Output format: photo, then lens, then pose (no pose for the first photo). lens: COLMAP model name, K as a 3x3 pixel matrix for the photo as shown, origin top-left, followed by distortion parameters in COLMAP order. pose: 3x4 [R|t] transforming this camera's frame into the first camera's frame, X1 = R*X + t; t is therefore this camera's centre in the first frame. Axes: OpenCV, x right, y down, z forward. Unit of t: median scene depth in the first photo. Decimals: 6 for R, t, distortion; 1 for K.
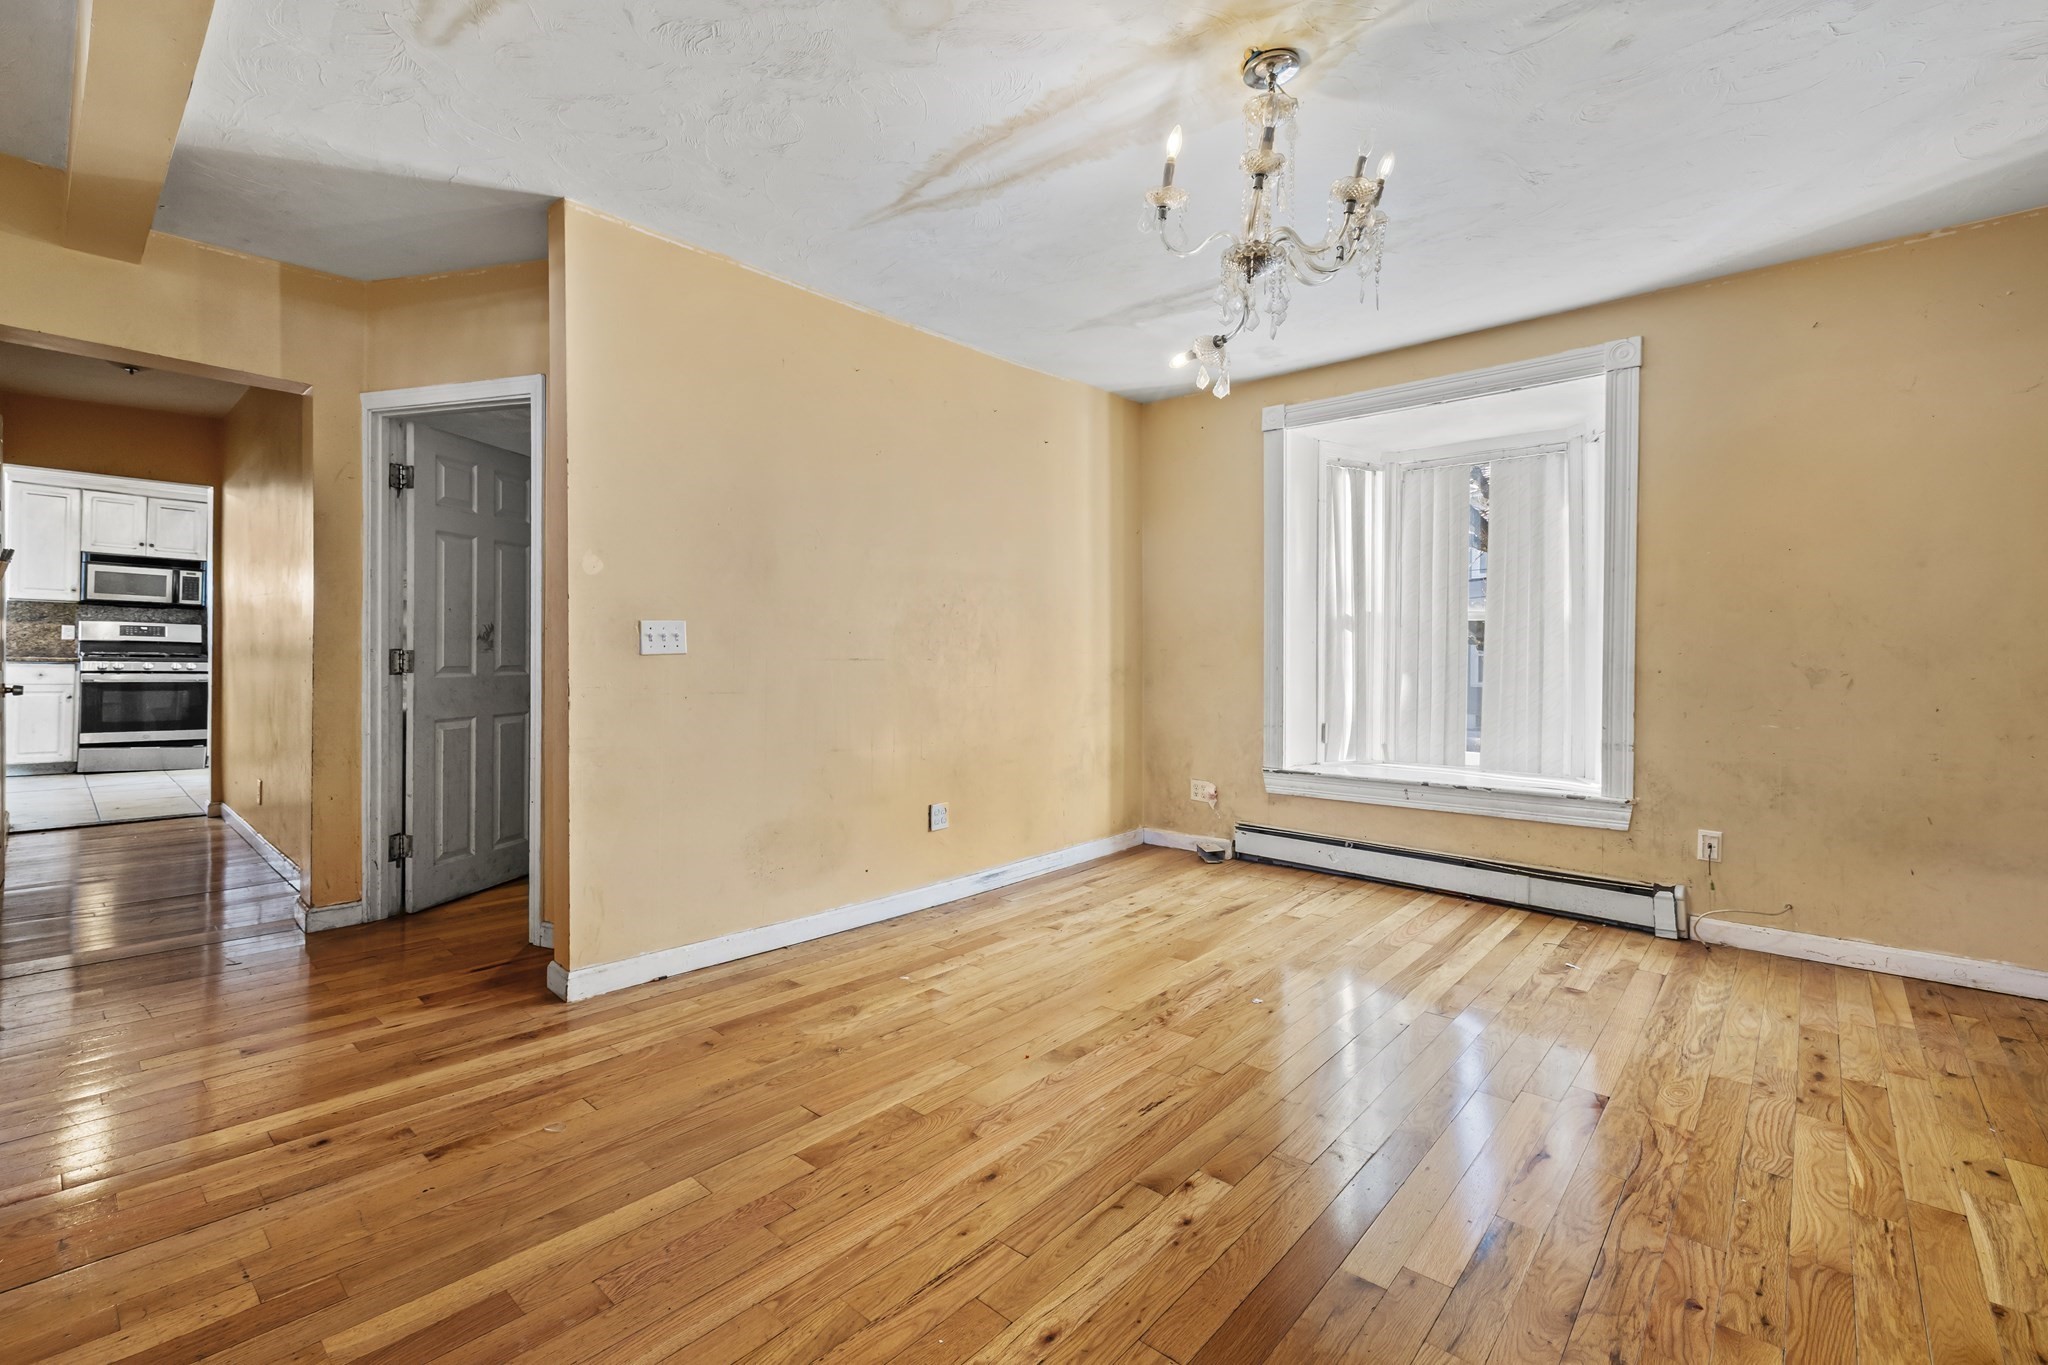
lens RADIAL K [[889.1, 0, 986.6], [0, 889.1, 658.6], [0, 0, 1]] dist [0.000074, -0.000356]
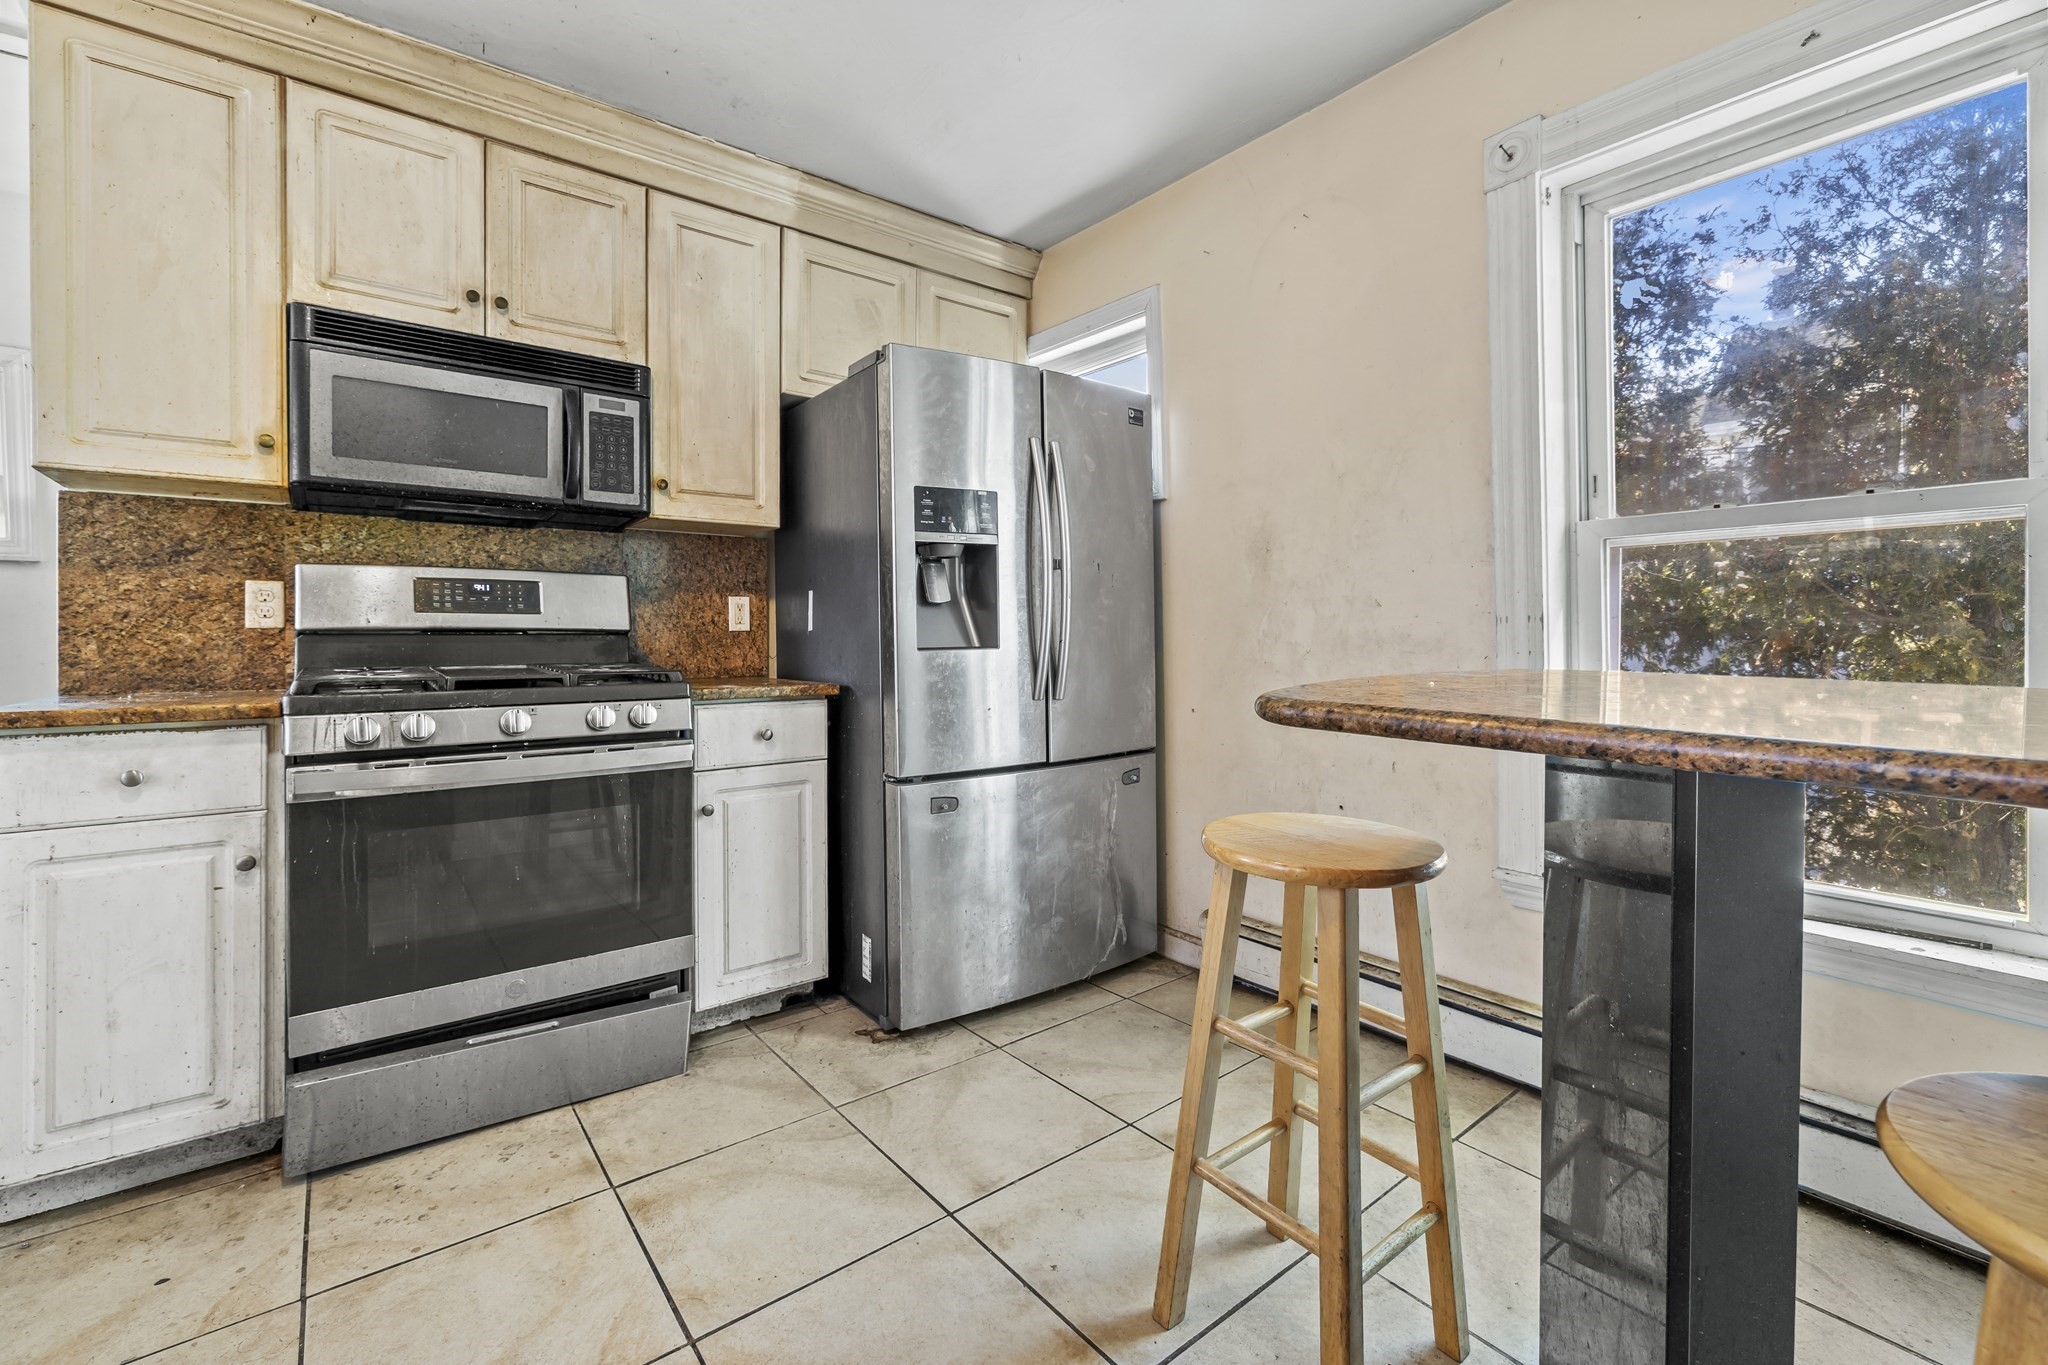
lens RADIAL K [[889.1, 0, 996.5], [0, 889.1, 644.0], [0, 0, 1]] dist [0.000074, -0.000356]
pose [[0.983601, -0.017239, -0.179530, -0.753889], [0.019065, 0.999783, 0.008452, -0.014429], [0.179346, -0.011736, 0.983716, 0.765547]]
